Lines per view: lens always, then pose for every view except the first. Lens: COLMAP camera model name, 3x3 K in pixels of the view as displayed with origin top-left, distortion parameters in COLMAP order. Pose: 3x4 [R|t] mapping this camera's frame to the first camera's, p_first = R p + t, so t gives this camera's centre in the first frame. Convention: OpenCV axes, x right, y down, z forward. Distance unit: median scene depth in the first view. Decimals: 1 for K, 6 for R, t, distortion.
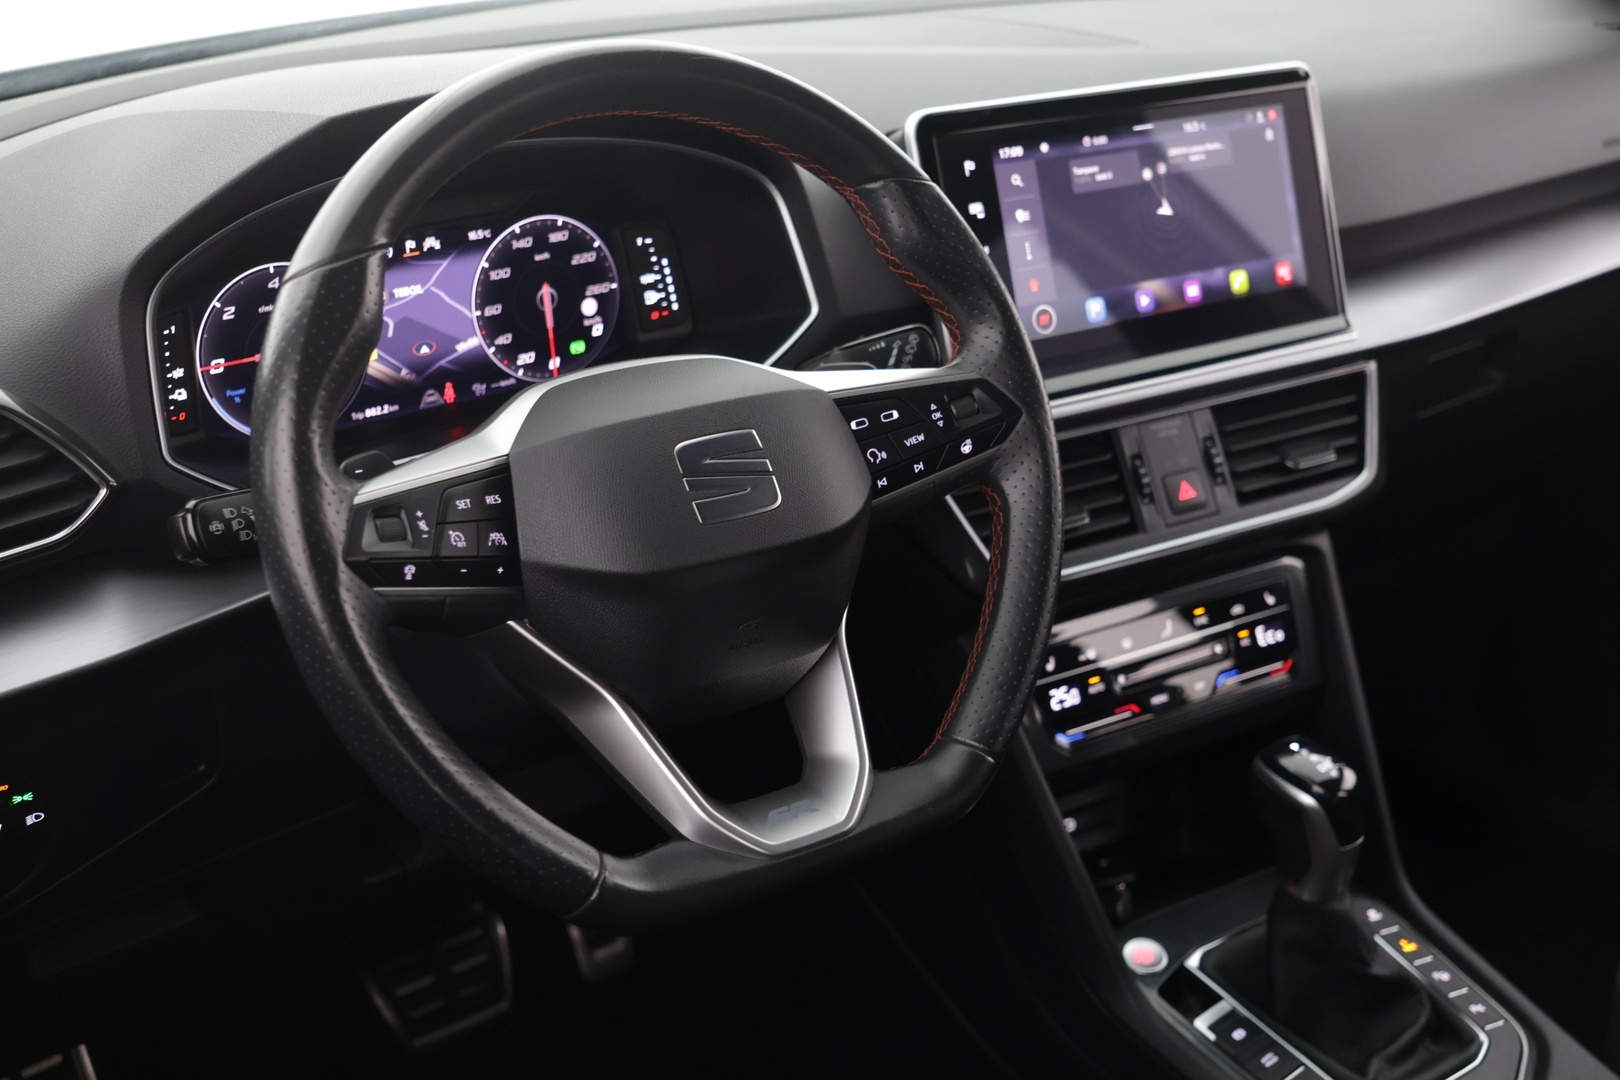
lens RADIAL K [[2009.6, 0, 808.3], [0, 2009.6, 527.9], [0, 0, 1]] dist [0.013945, 0.000000]
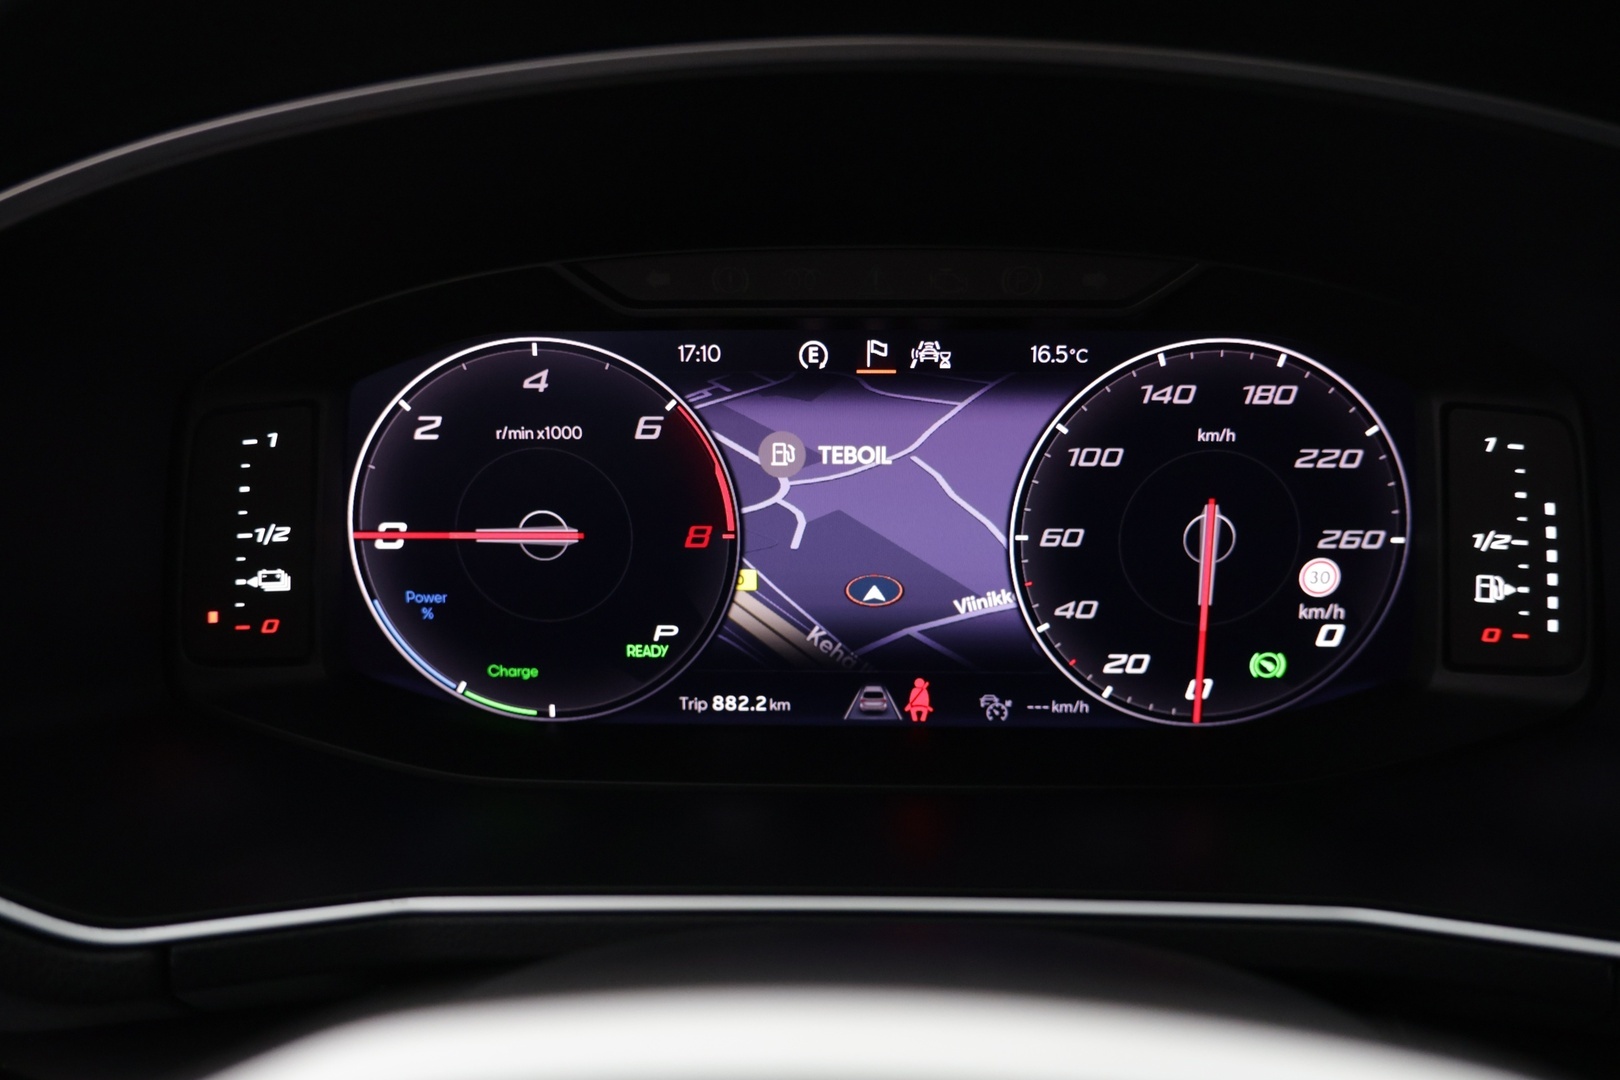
lens RADIAL K [[1372.9, 0, 809.4], [0, 1372.9, 533.5], [0, 0, 1]] dist [-0.042917, 0.045738]
pose [[0.787710, 0.214248, -0.577590, -0.032526], [-0.242772, 0.969662, 0.028592, -0.102380], [0.566192, 0.117701, 0.815826, 0.721159]]
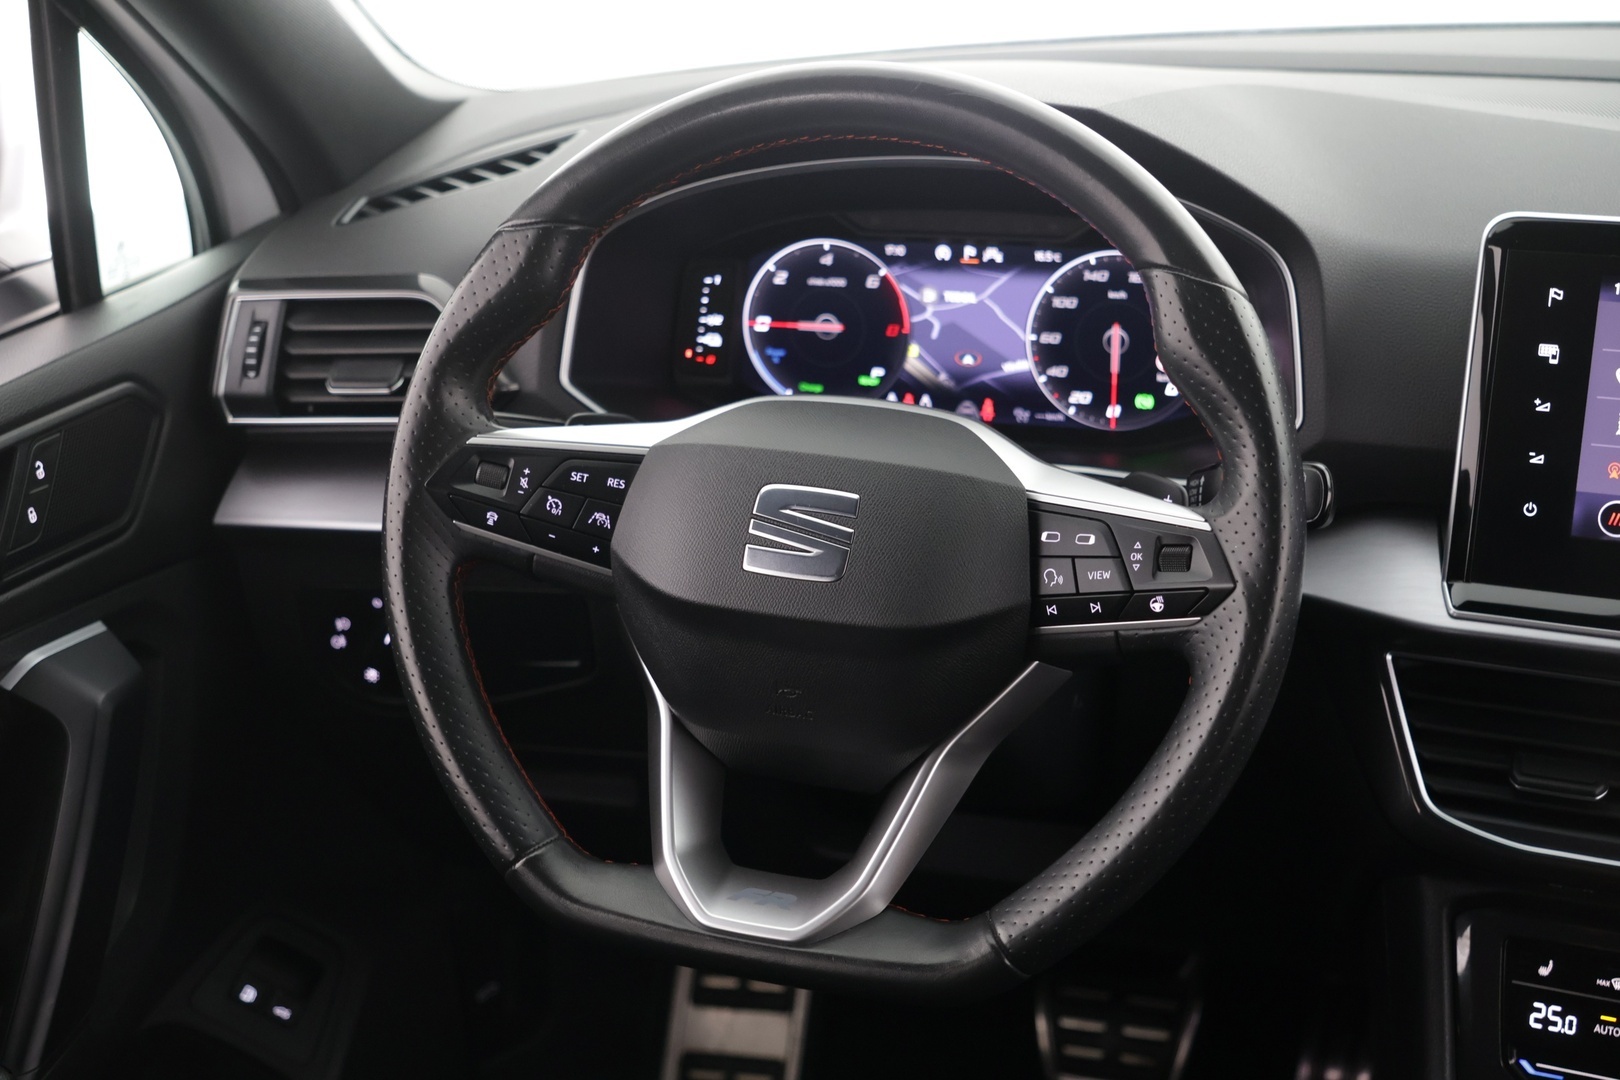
lens RADIAL K [[2117.3, 0, 799.9], [0, 2117.3, 521.0], [0, 0, 1]] dist [0.006971, 0.000000]
pose [[0.595640, 0.283742, -0.751468, 0.530838], [-0.284391, 0.949428, 0.133071, -0.123005], [0.751222, 0.134449, 0.646211, 0.277476]]
